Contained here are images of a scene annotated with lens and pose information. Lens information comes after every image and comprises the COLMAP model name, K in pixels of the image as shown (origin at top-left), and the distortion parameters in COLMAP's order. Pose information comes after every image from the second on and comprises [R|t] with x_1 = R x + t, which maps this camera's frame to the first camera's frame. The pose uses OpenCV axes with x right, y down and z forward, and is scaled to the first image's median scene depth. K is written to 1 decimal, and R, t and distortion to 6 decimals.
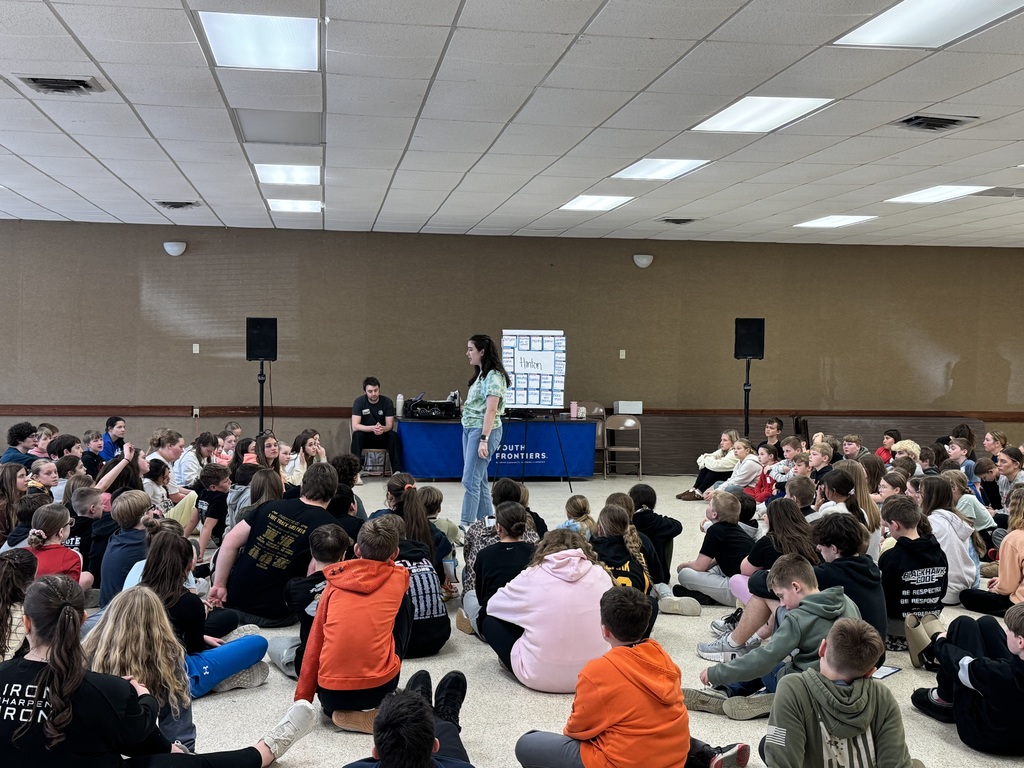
lens RADIAL K [[1286.4, 0, 512.0], [0, 1286.4, 384.0], [0, 0, 1]] dist [0.151987, -1.351078]
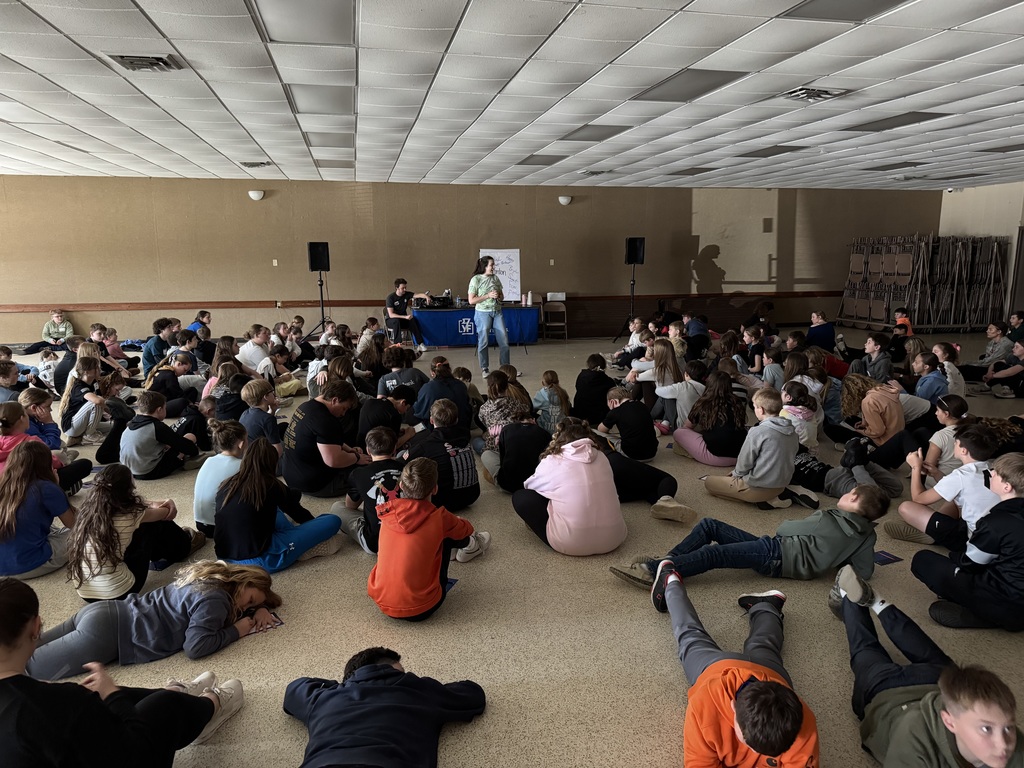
lens RADIAL K [[718.2, 0, 511.7], [0, 718.2, 404.9], [0, 0, 1]] dist [0.000799, -0.000916]
pose [[0.997716, -0.030101, 0.060478, -0.025943], [0.018831, 0.983679, 0.178944, -0.011292], [-0.064878, -0.177396, 0.981999, 0.132789]]
